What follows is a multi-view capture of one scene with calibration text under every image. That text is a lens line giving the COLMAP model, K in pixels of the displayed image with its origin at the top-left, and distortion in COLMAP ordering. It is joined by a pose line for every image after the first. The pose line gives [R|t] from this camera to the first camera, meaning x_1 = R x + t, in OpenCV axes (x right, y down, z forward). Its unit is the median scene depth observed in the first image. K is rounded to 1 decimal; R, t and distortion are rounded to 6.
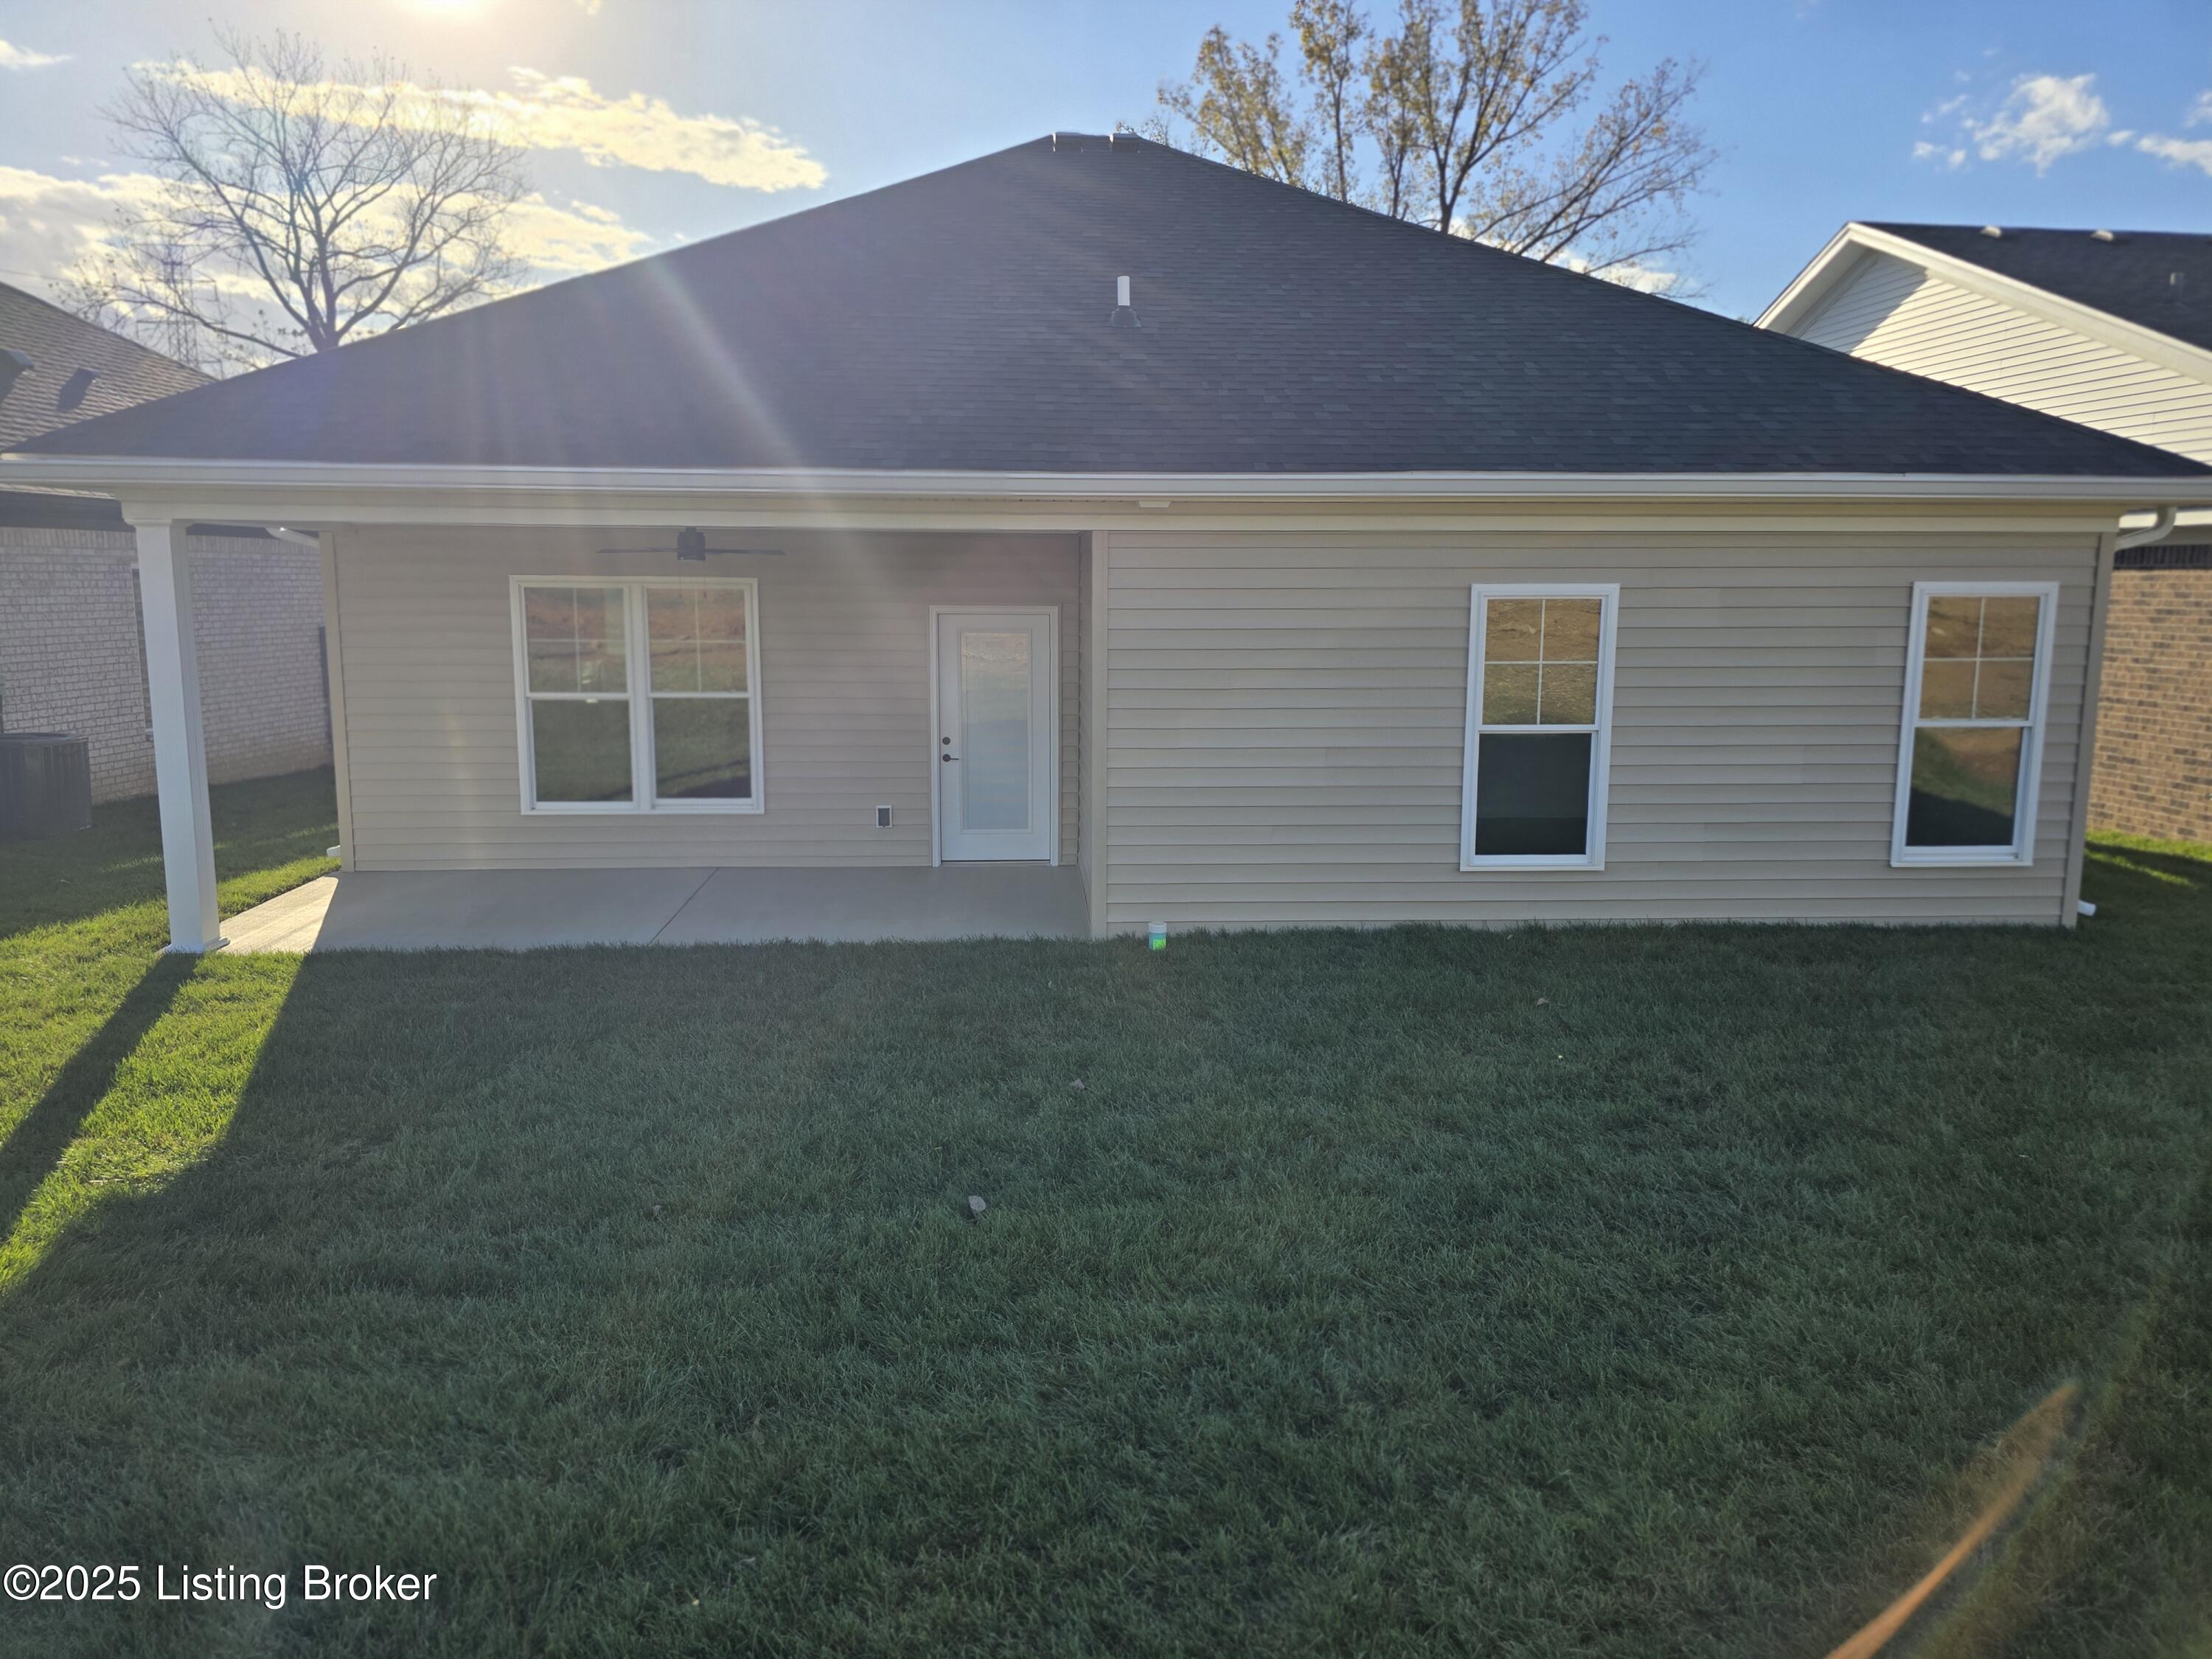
lens RADIAL K [[1493.6, 0, 1110.7], [0, 1493.6, 783.7], [0, 0, 1]] dist [0.074294, -0.073872]
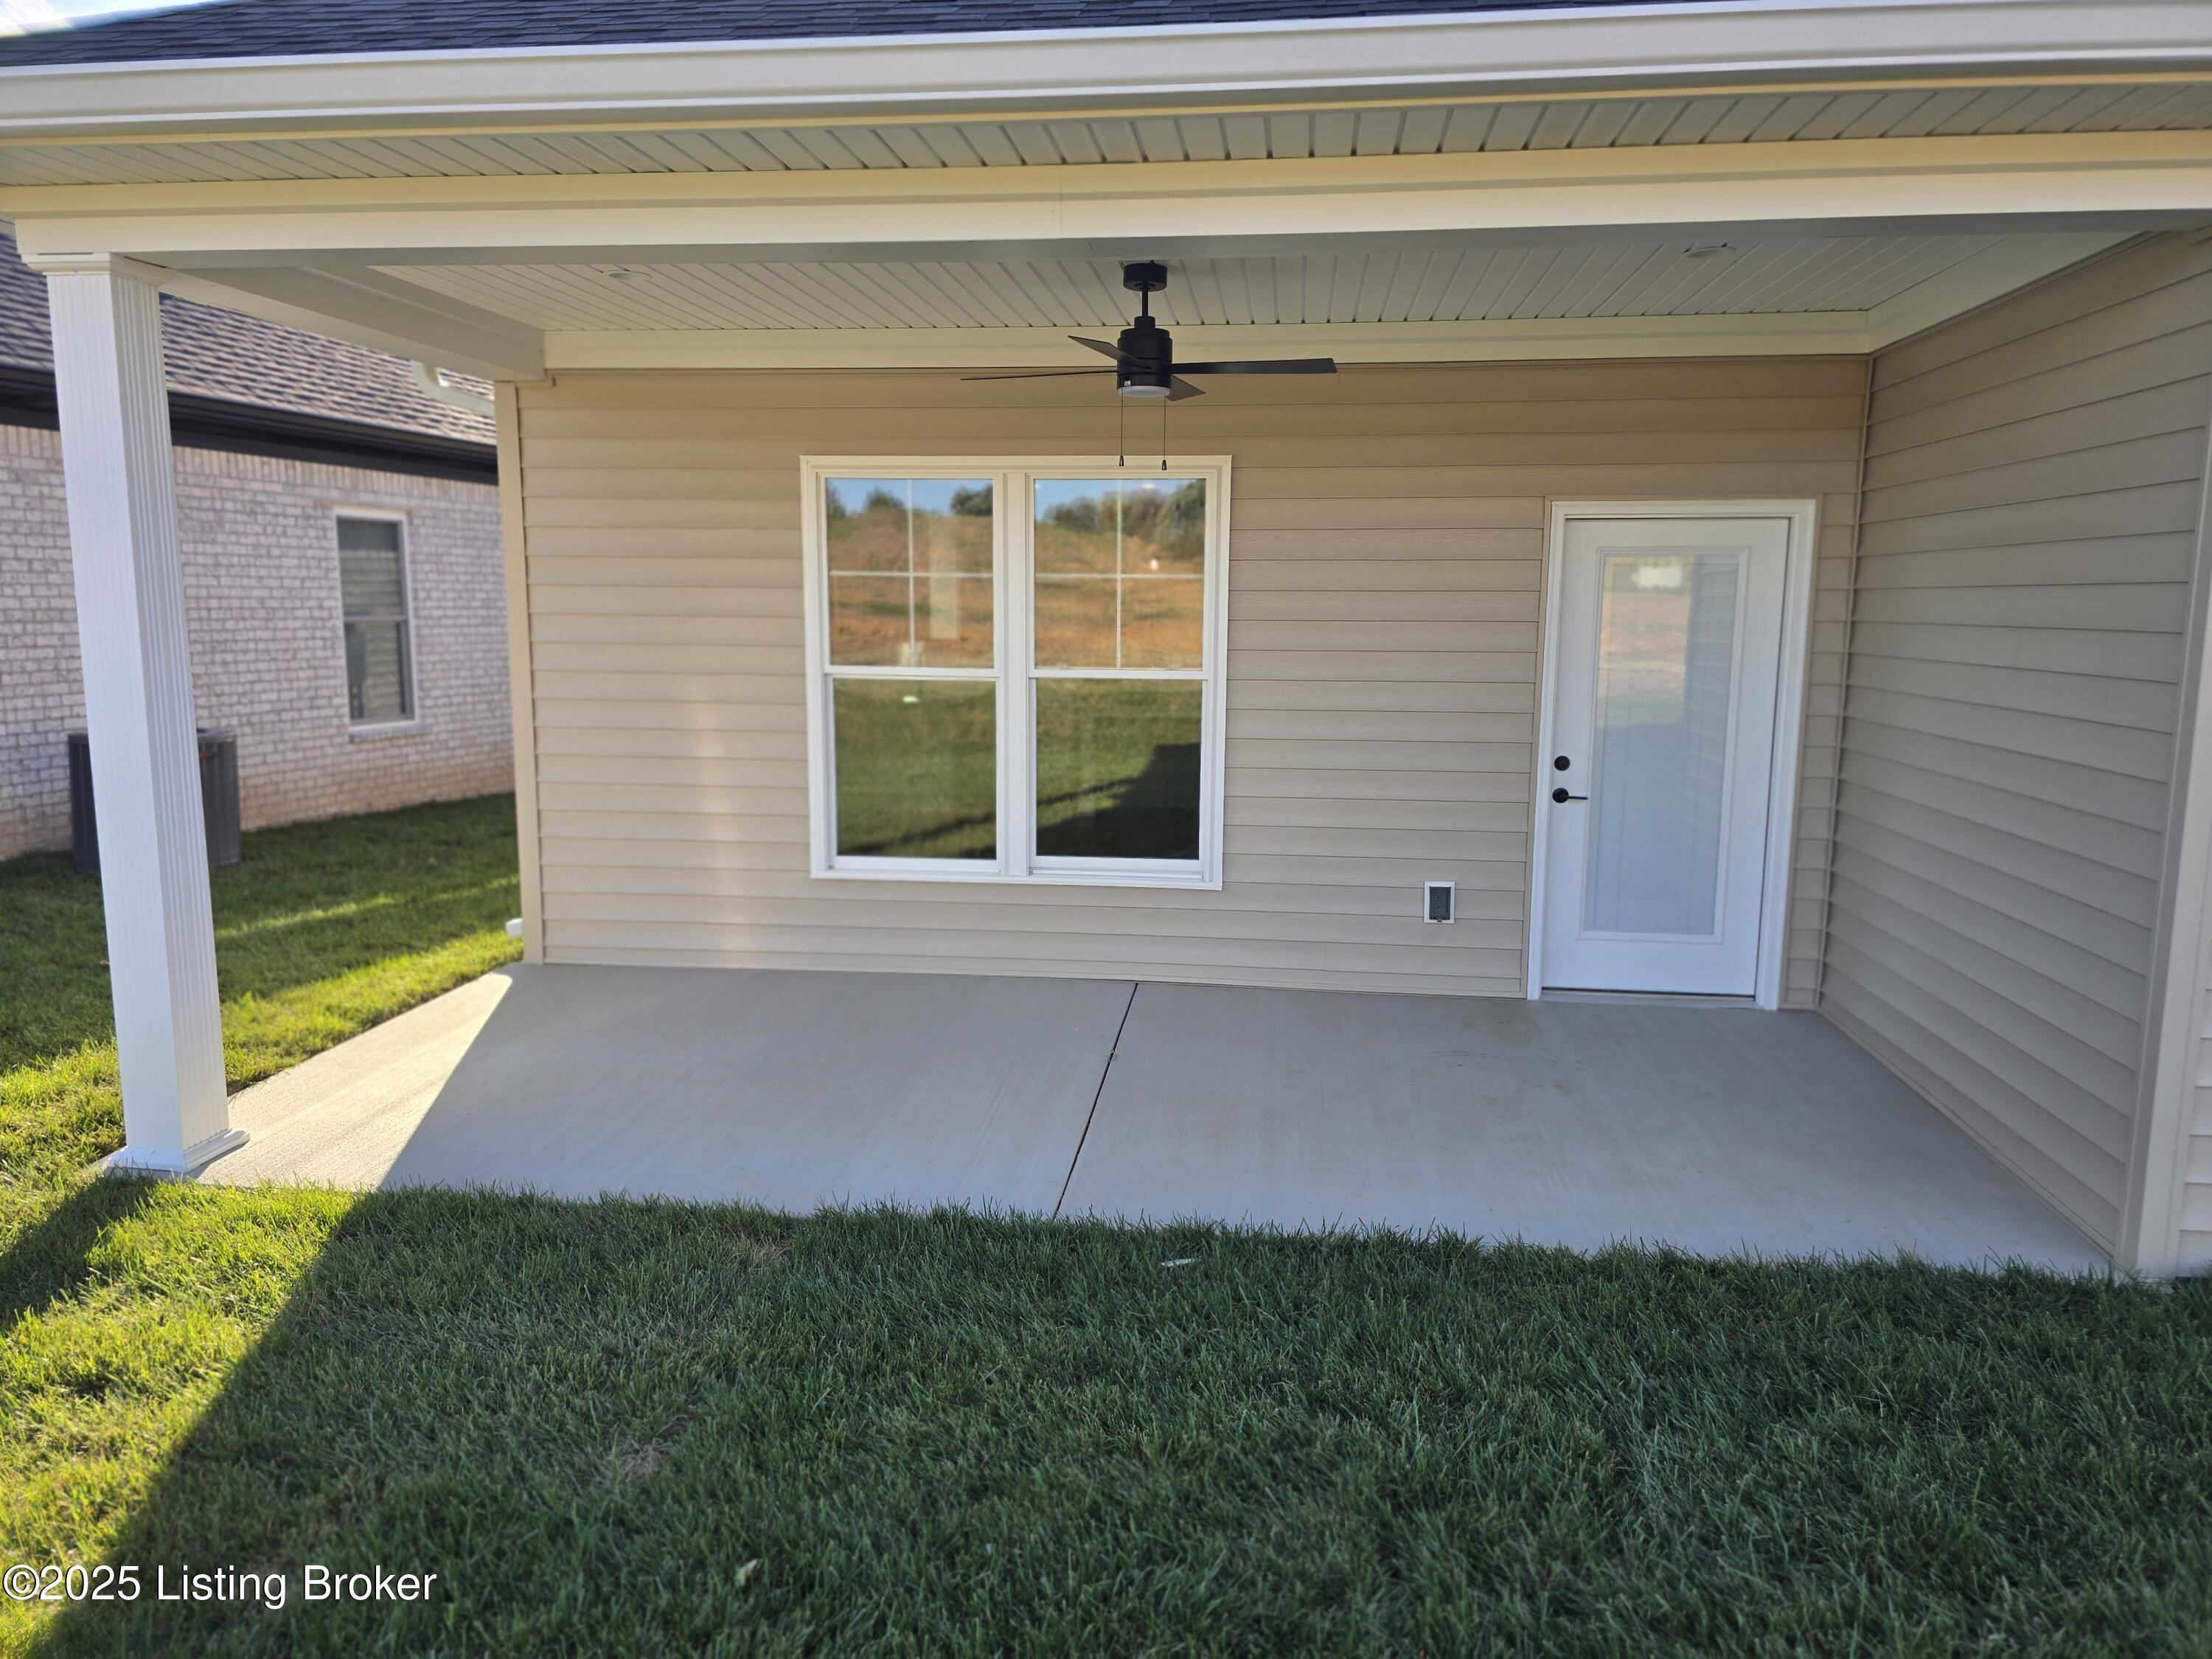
lens RADIAL K [[1493.6, 0, 1119.5], [0, 1493.6, 831.2], [0, 0, 1]] dist [0.074294, -0.073872]
pose [[0.984427, 0.028369, -0.173492, -0.173652], [-0.025728, 0.999517, 0.017453, -0.010064], [0.173903, -0.012718, 0.984681, 0.450885]]
